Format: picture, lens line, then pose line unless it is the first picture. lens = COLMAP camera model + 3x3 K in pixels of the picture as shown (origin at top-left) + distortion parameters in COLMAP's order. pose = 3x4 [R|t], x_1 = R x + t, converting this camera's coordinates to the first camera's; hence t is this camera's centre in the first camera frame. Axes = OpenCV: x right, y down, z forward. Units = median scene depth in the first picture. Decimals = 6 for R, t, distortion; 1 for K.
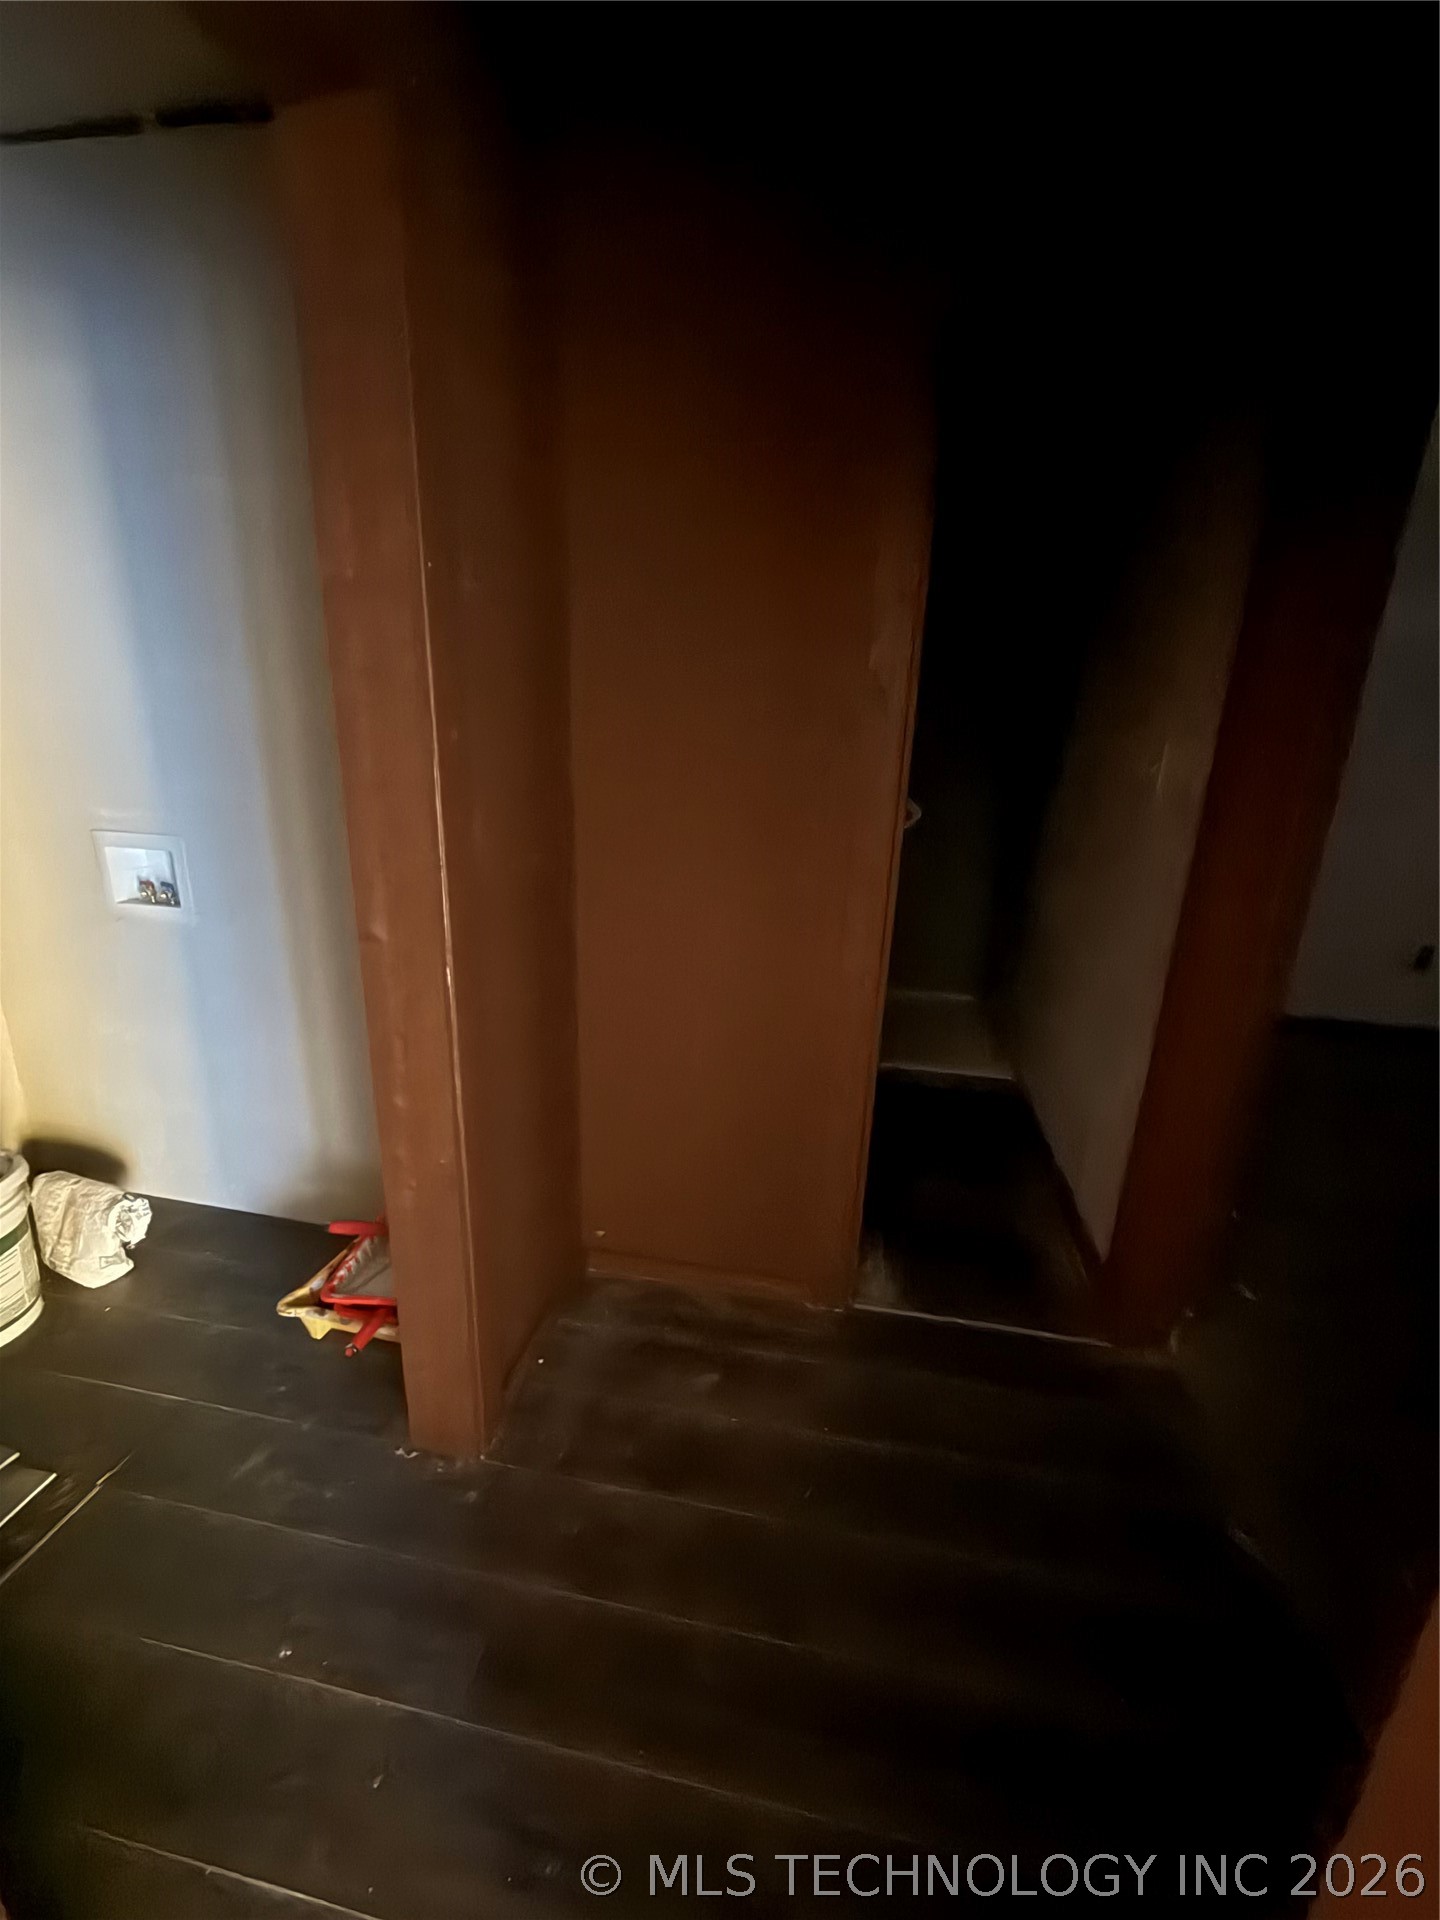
lens RADIAL K [[779.5, 0, 721.3], [0, 779.5, 963.7], [0, 0, 1]] dist [-0.000111, -0.000034]
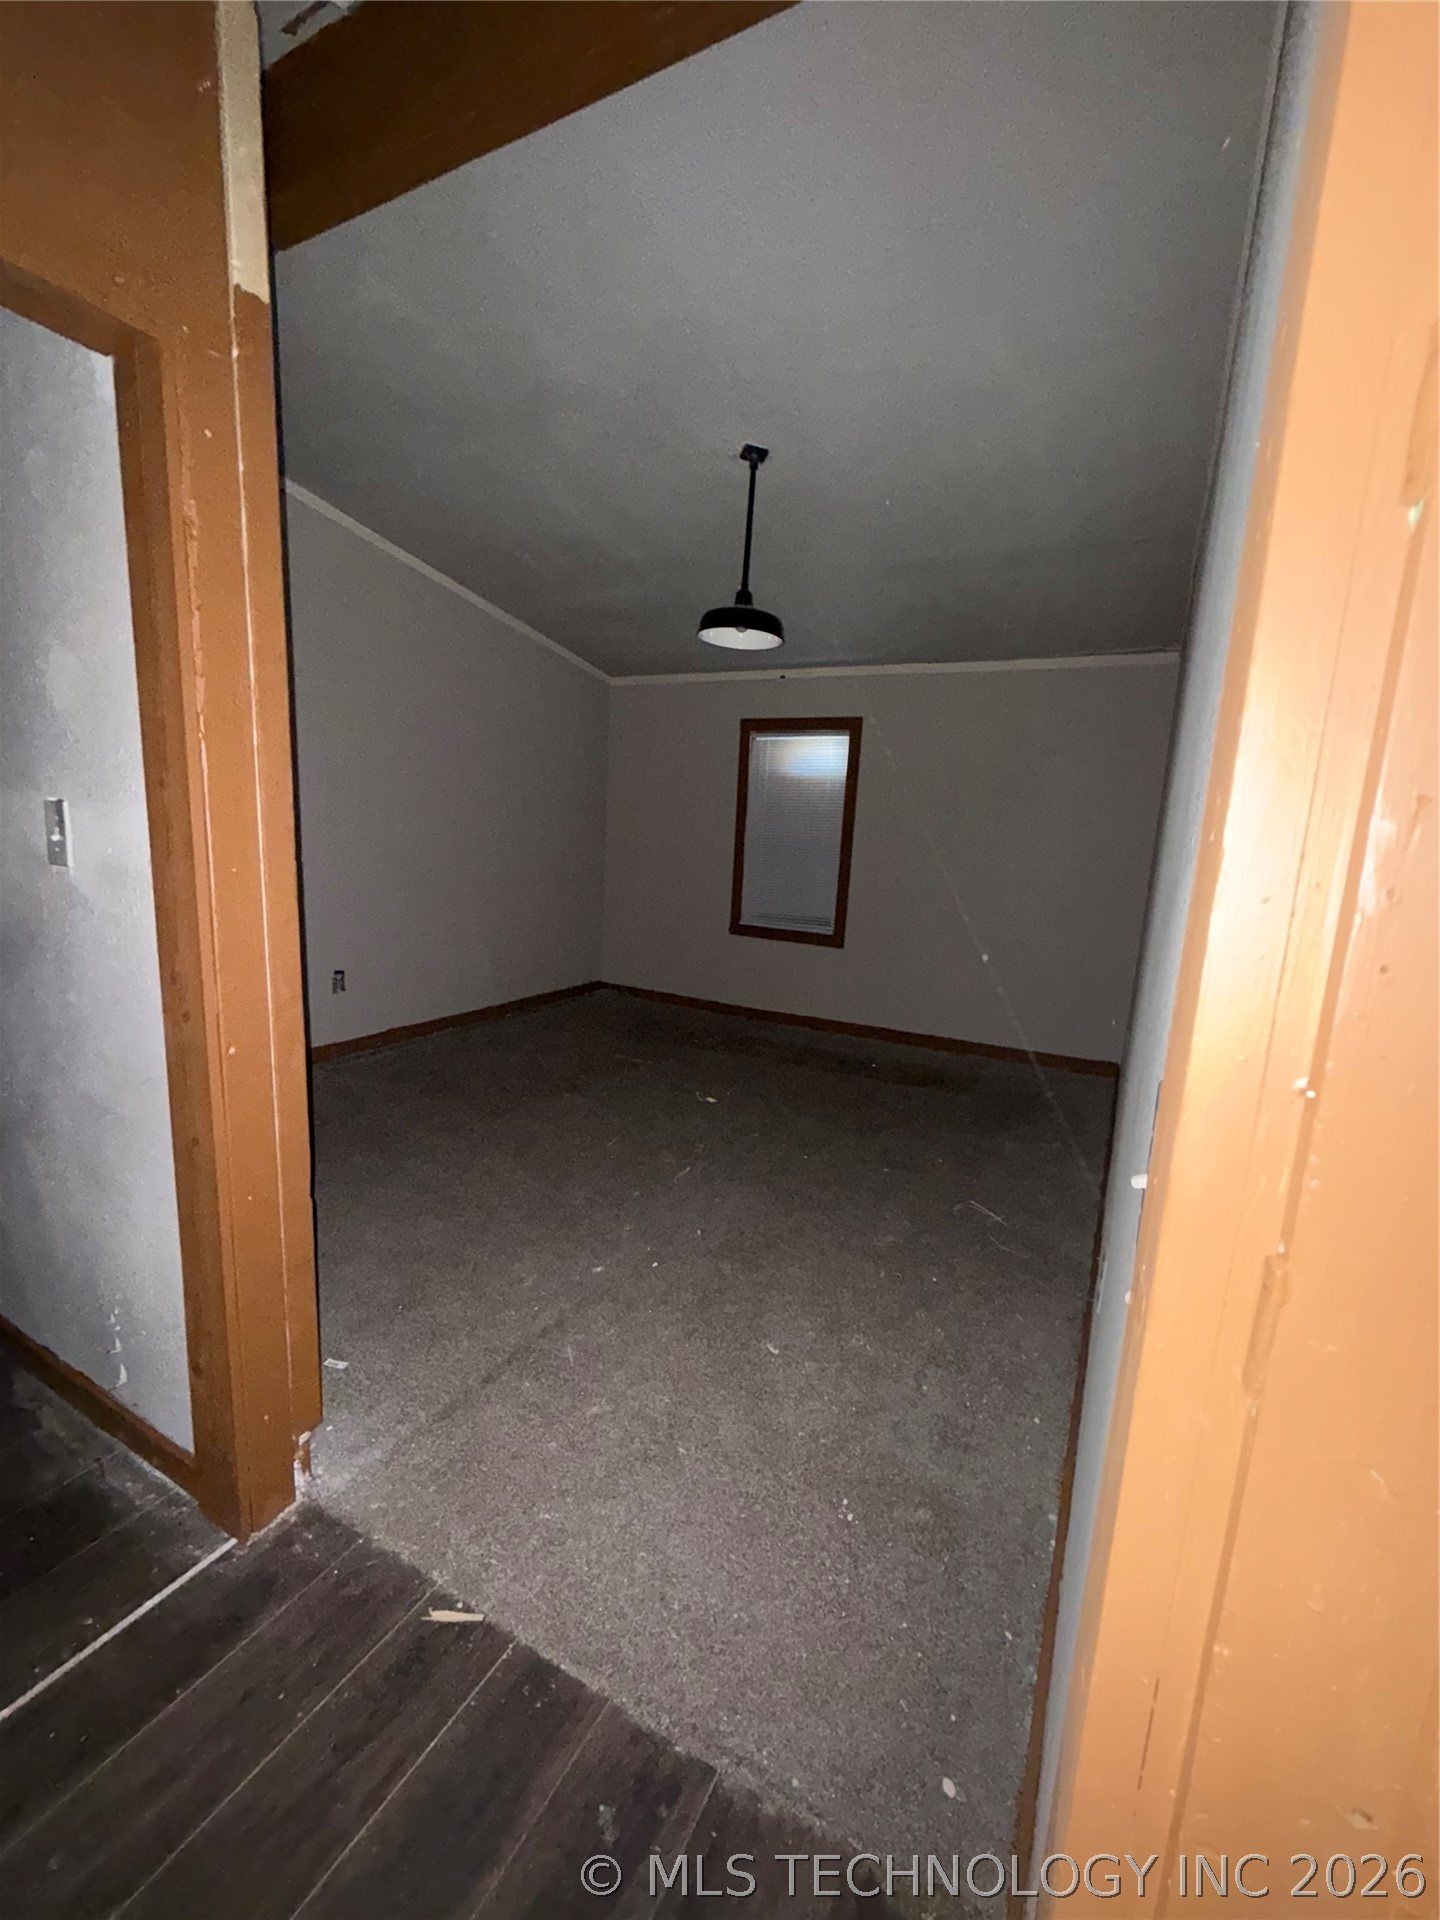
lens RADIAL K [[779.5, 0, 721.3], [0, 779.5, 963.7], [0, 0, 1]] dist [-0.000111, -0.000034]
pose [[0.314167, -0.186282, 0.930913, 0.015428], [0.233772, 0.965548, 0.114319, -0.063746], [-0.920136, 0.181706, 0.346890, 0.143447]]
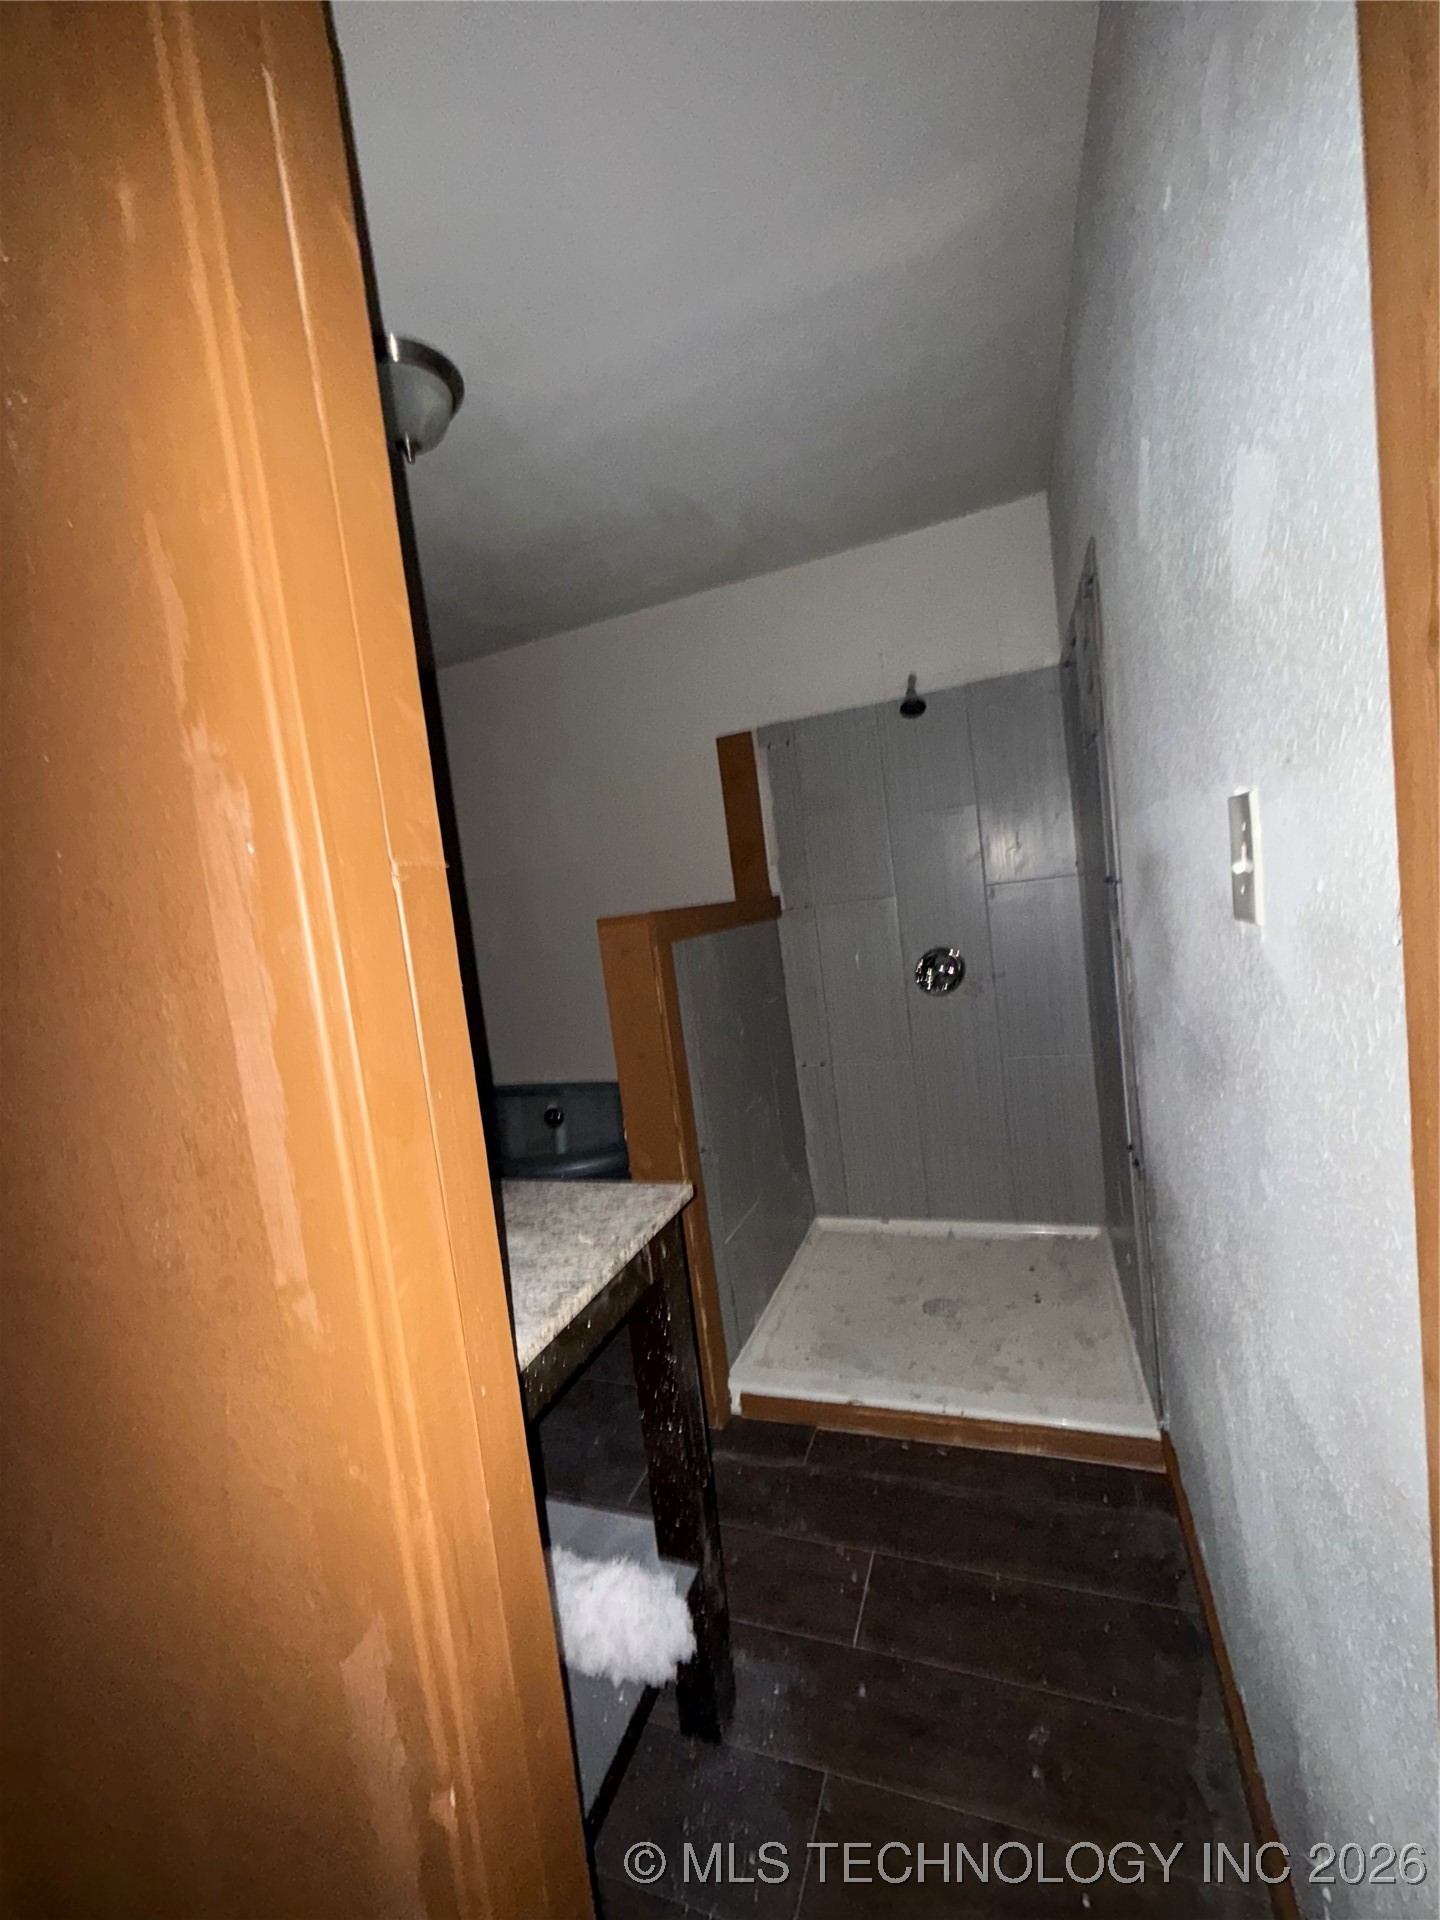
lens RADIAL K [[776.0, 0, 721.8], [0, 776.0, 965.7], [0, 0, 1]] dist [0.000735, -0.000037]
pose [[0.971251, -0.140792, -0.191959, 0.376082], [0.100755, 0.973696, -0.204364, -0.149920], [0.215683, 0.179148, 0.959889, 0.583900]]
